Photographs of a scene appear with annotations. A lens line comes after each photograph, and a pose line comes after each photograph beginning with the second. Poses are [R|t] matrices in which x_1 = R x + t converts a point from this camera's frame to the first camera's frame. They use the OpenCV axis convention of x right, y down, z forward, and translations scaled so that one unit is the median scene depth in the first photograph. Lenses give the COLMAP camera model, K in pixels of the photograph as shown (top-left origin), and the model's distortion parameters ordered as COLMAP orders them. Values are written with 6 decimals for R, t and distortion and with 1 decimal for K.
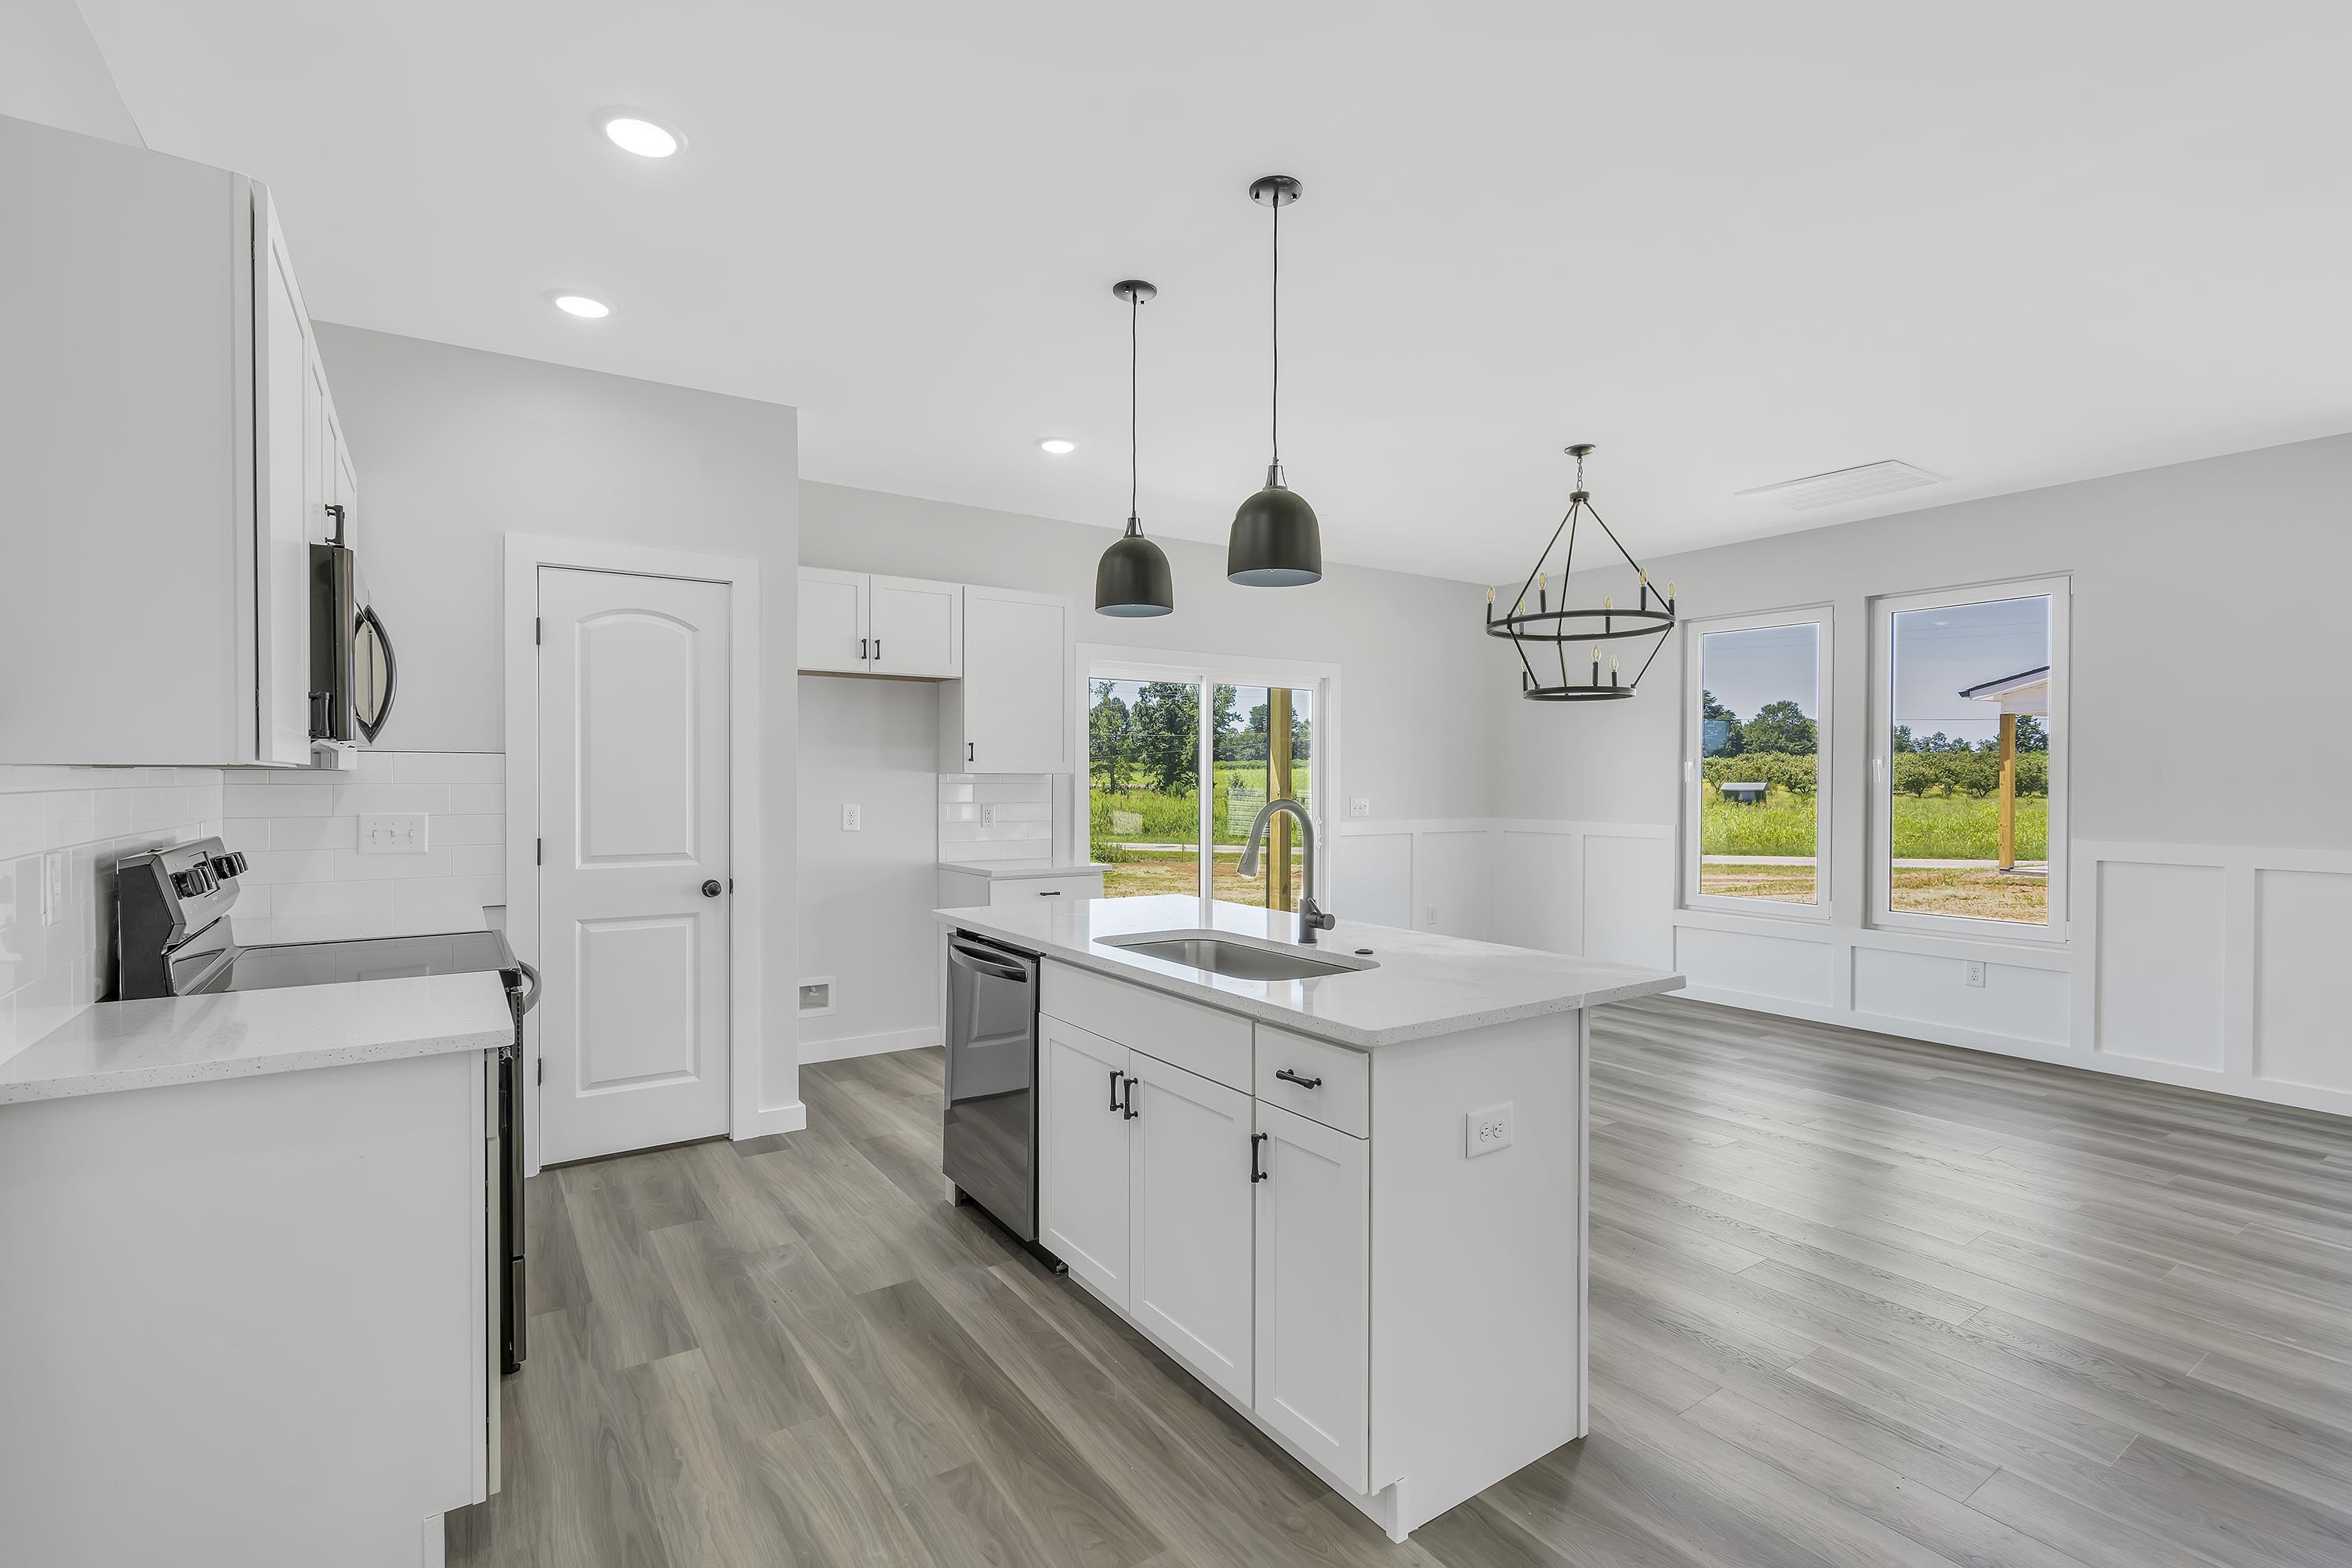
lens RADIAL K [[1060.3, 0, 1176.0], [0, 1060.3, 784.0], [0, 0, 1]] dist [-0.003758, 0.000082]
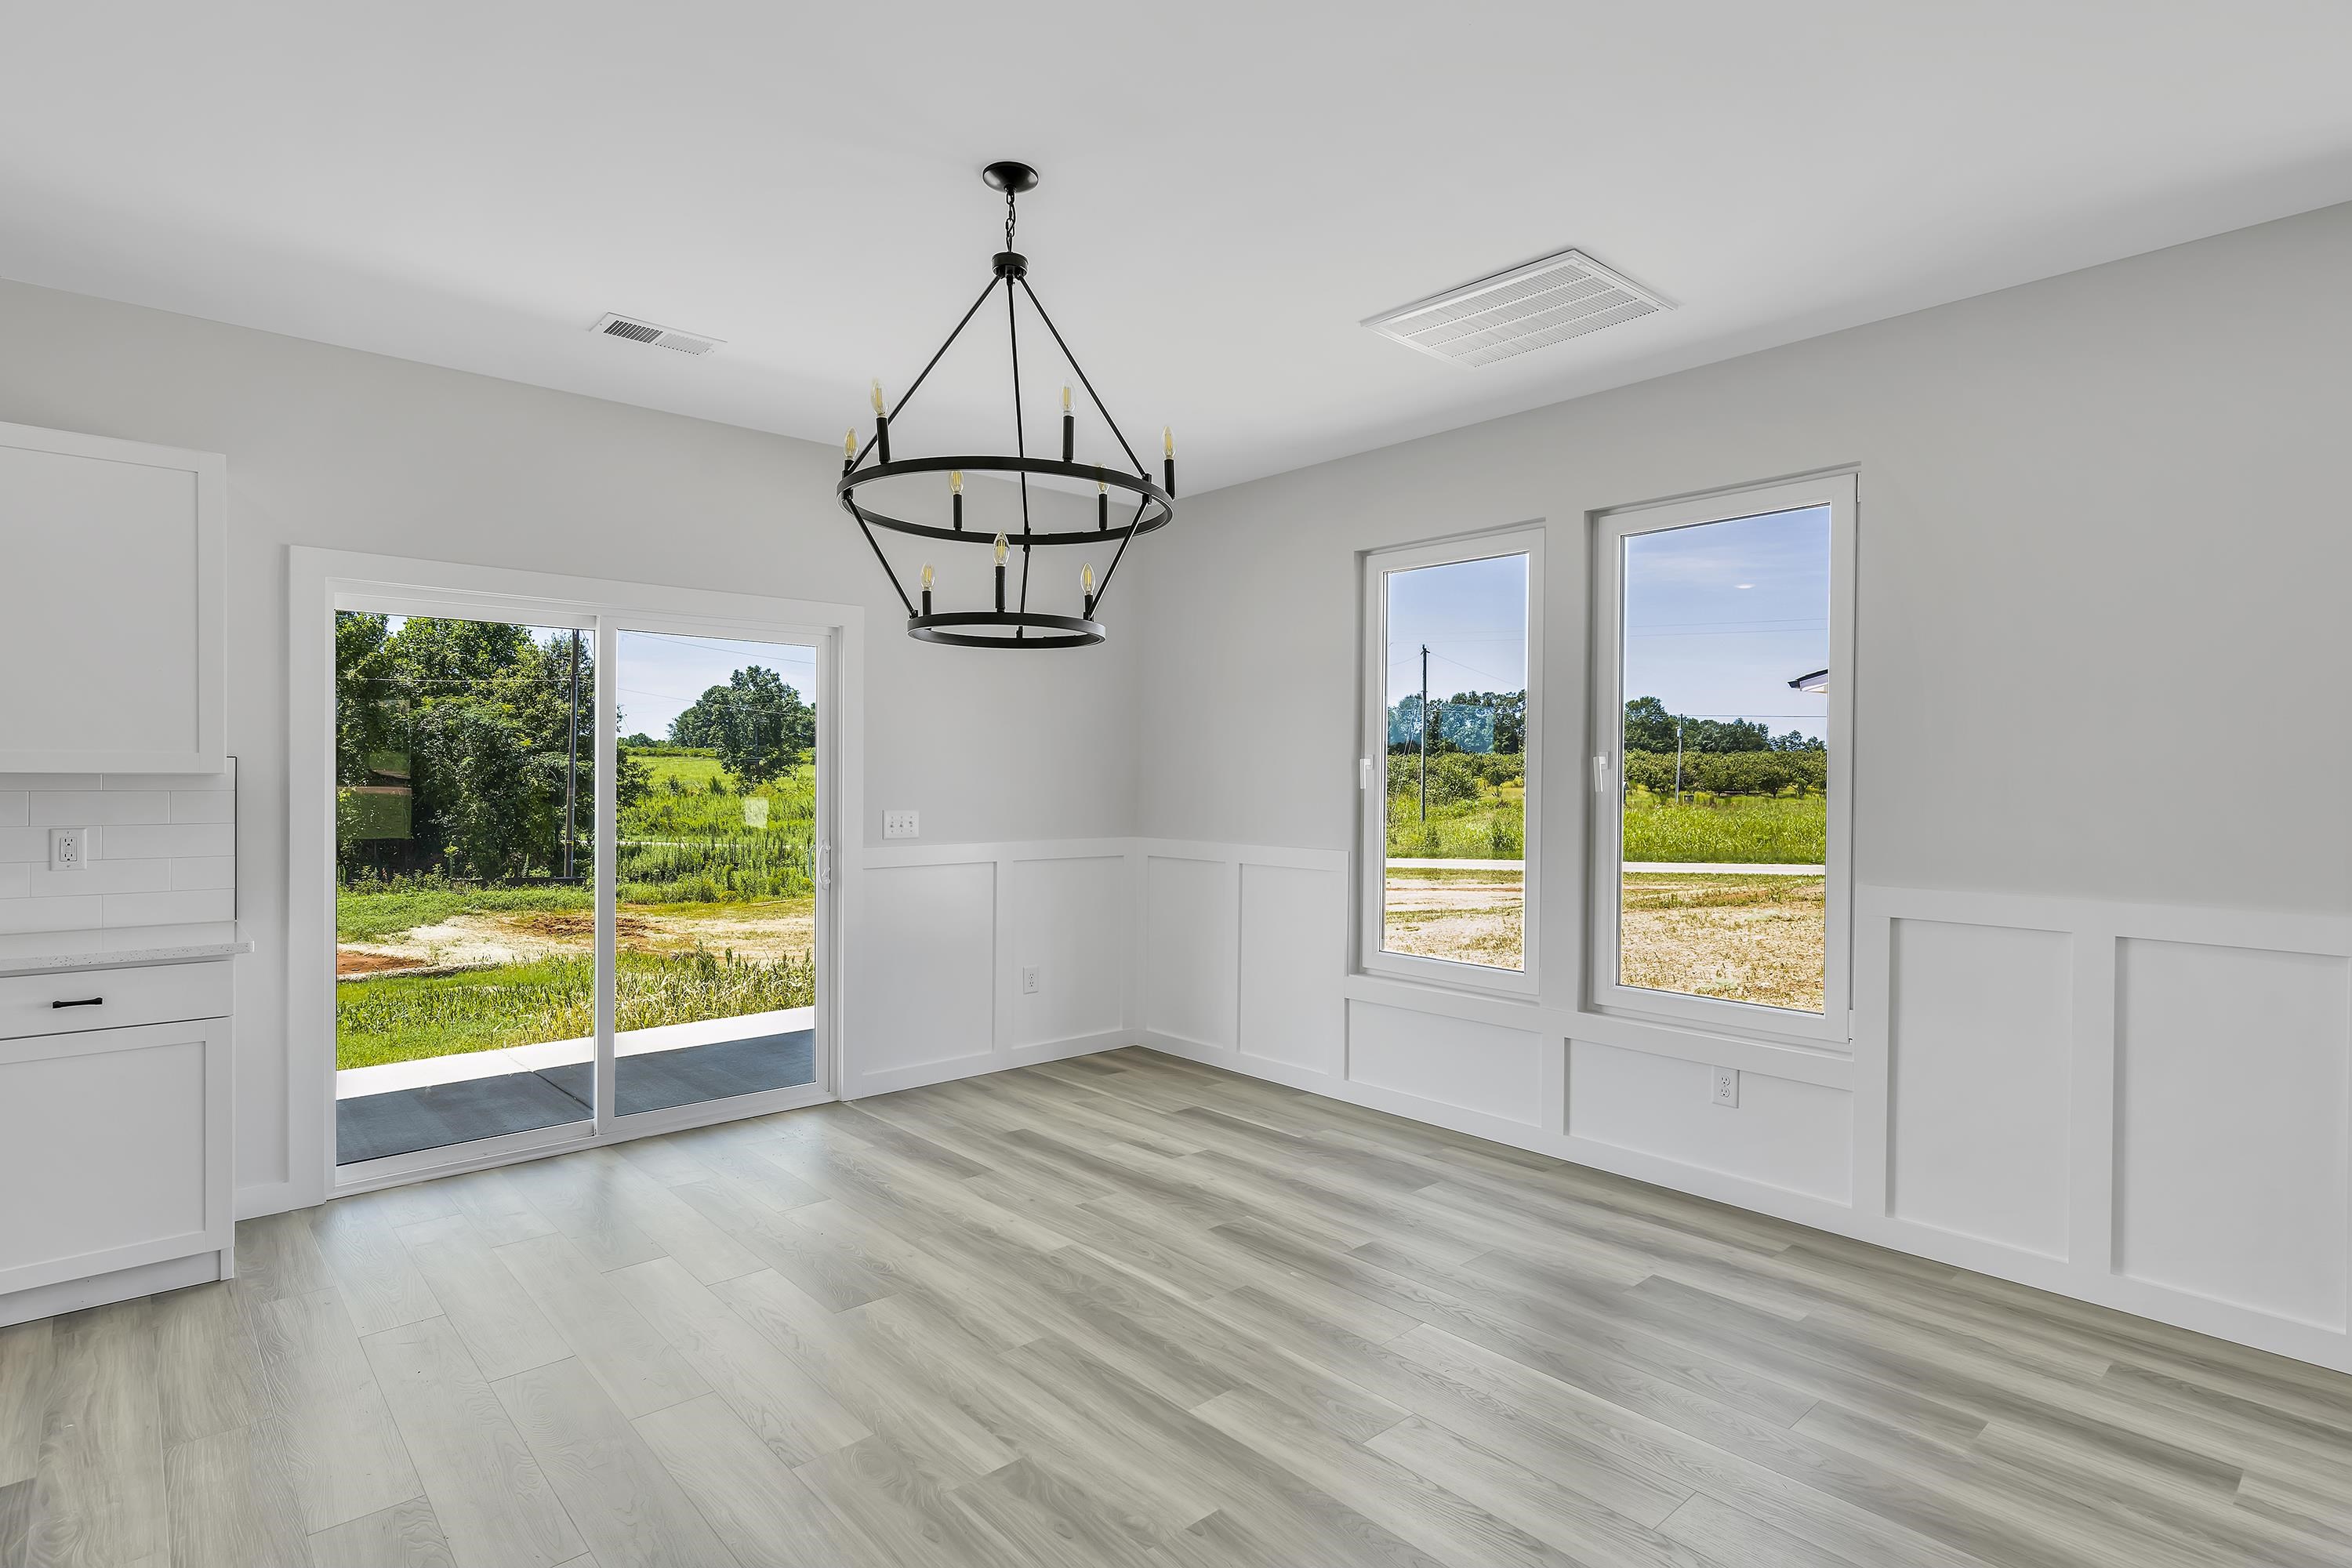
lens RADIAL K [[1173.3, 0, 1176.0], [0, 1173.3, 784.0], [0, 0, 1]] dist [-0.000265, 0.002692]
pose [[0.990343, 0.003160, 0.138603, 0.297823], [-0.003516, 0.999991, 0.002321, -0.007123], [-0.138595, -0.002786, 0.990345, 0.309330]]
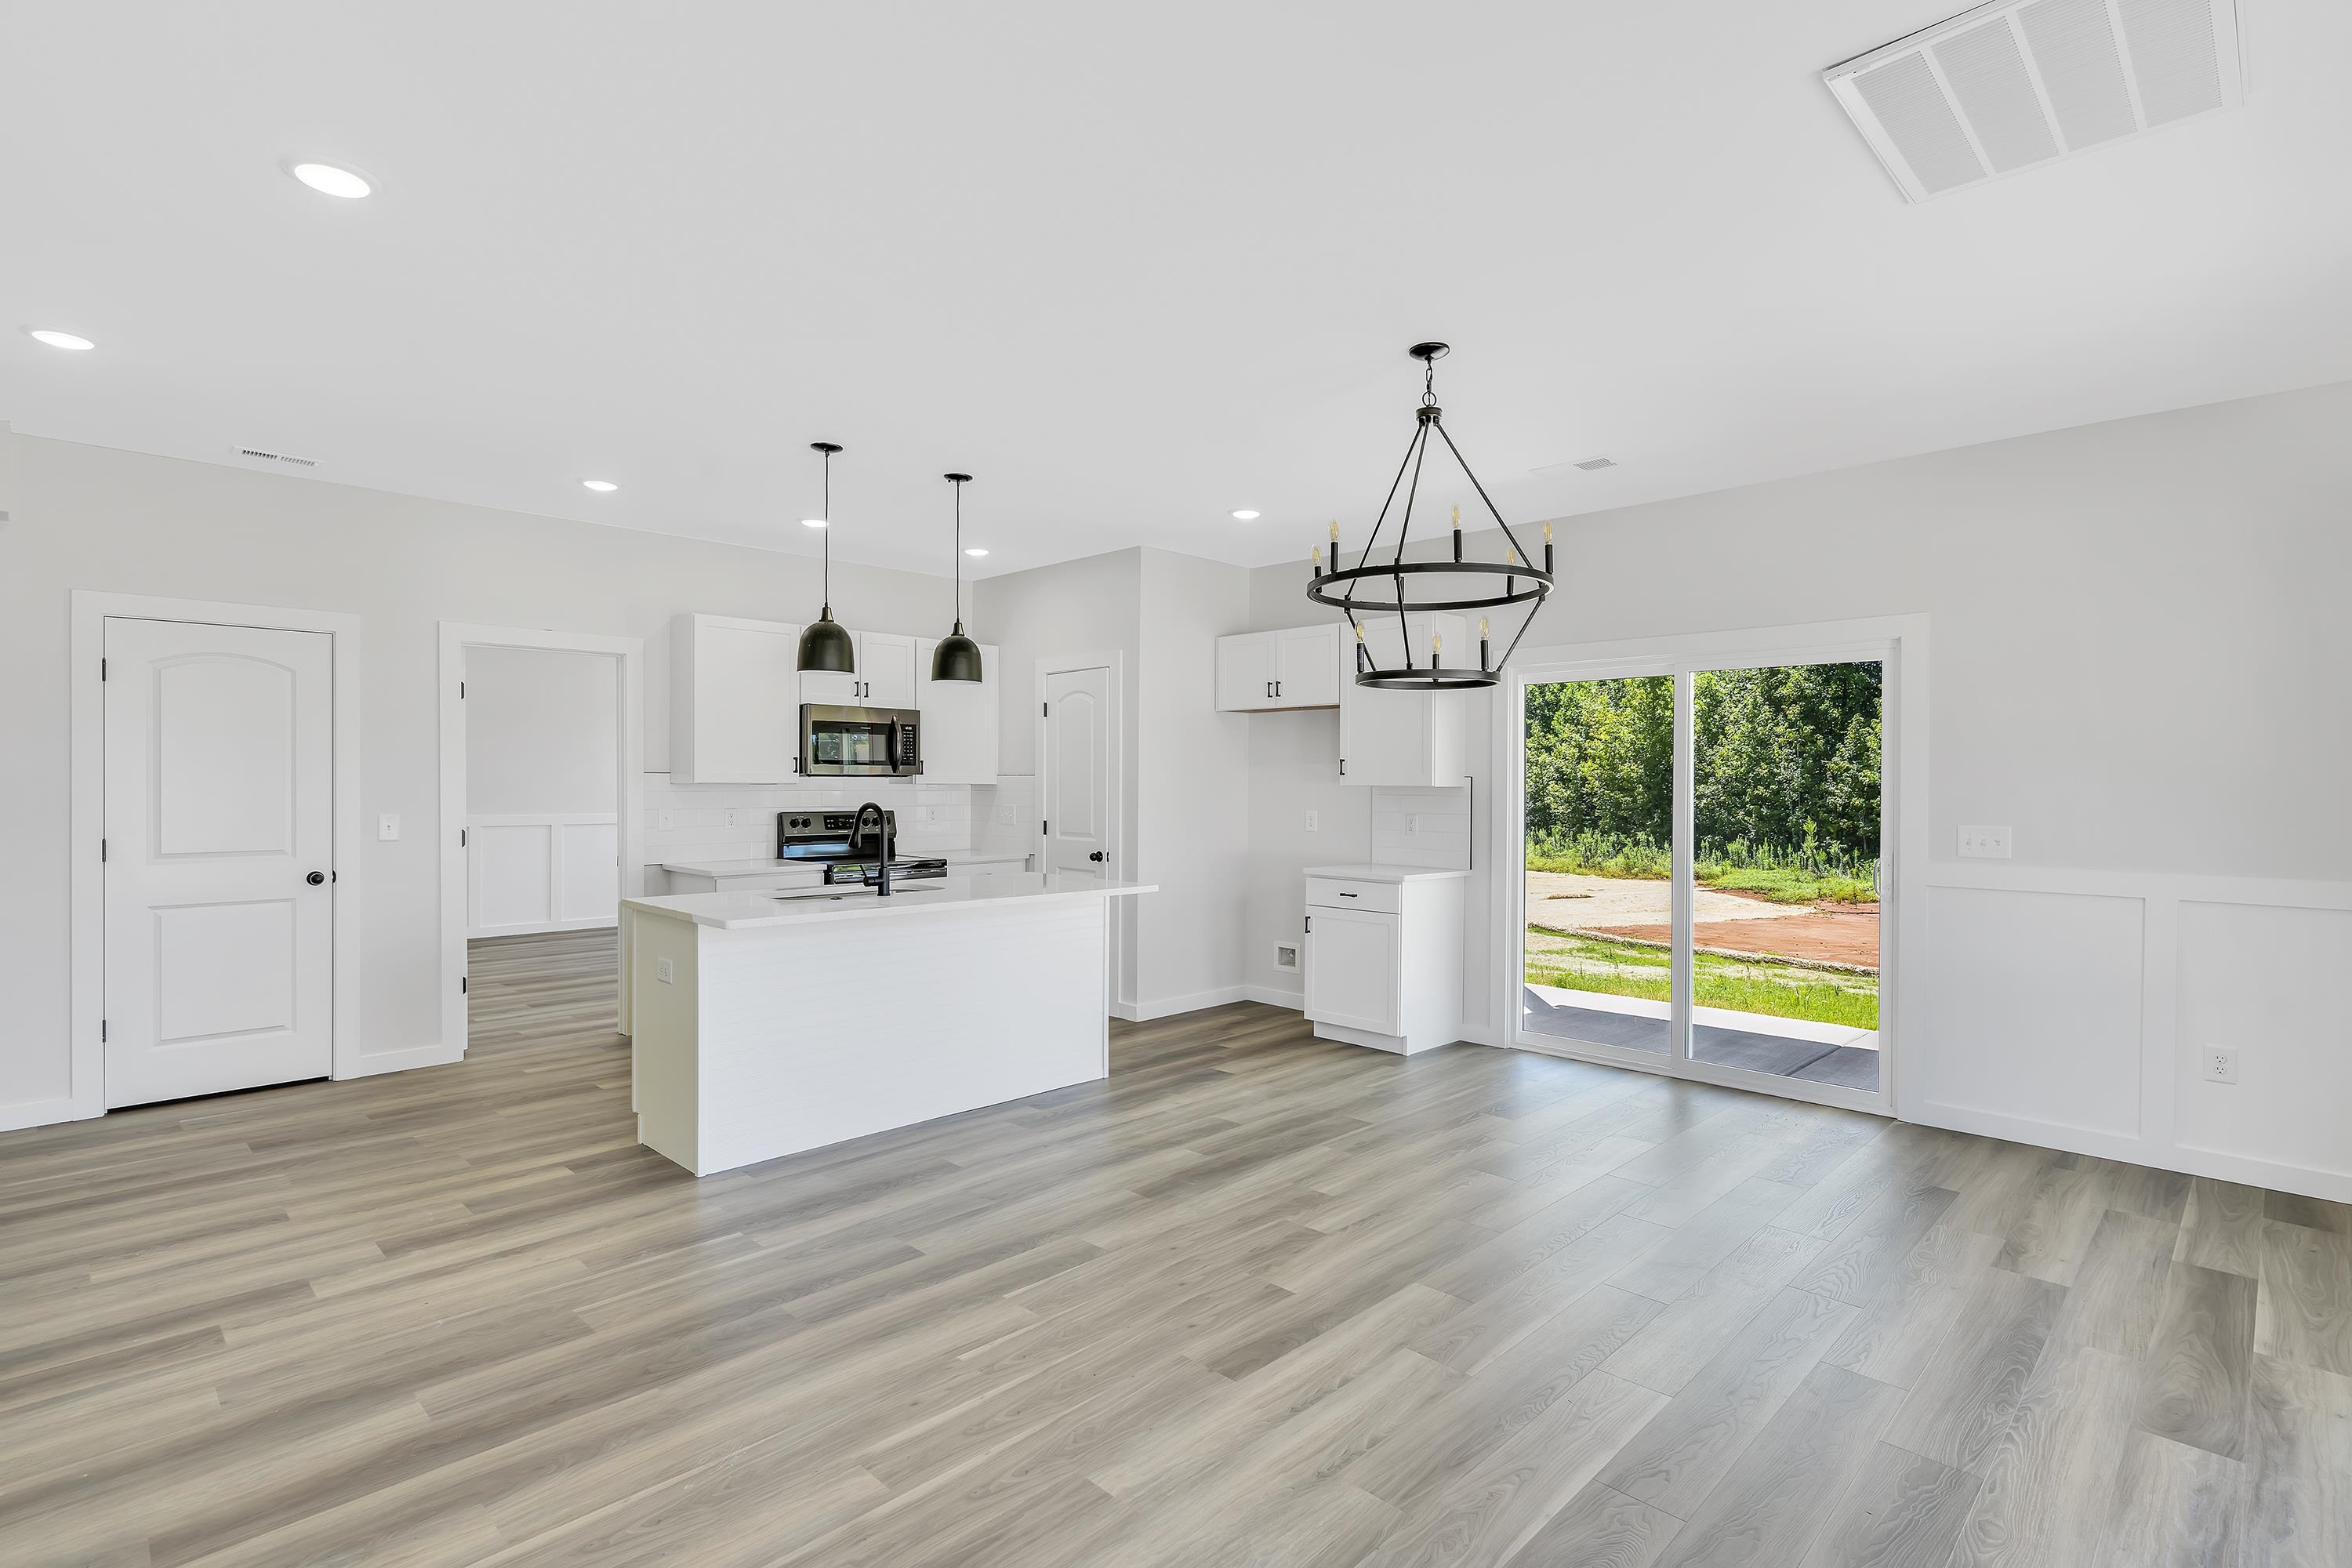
lens RADIAL K [[1139.4, 0, 1182.6], [0, 1139.4, 784.3], [0, 0, 1]] dist [-0.000796, 0.000256]
pose [[0.190768, -0.000893, -0.981635, 0.879962], [-0.009164, 0.999954, -0.002691, -0.006129], [0.981592, 0.009509, 0.190751, 0.530396]]
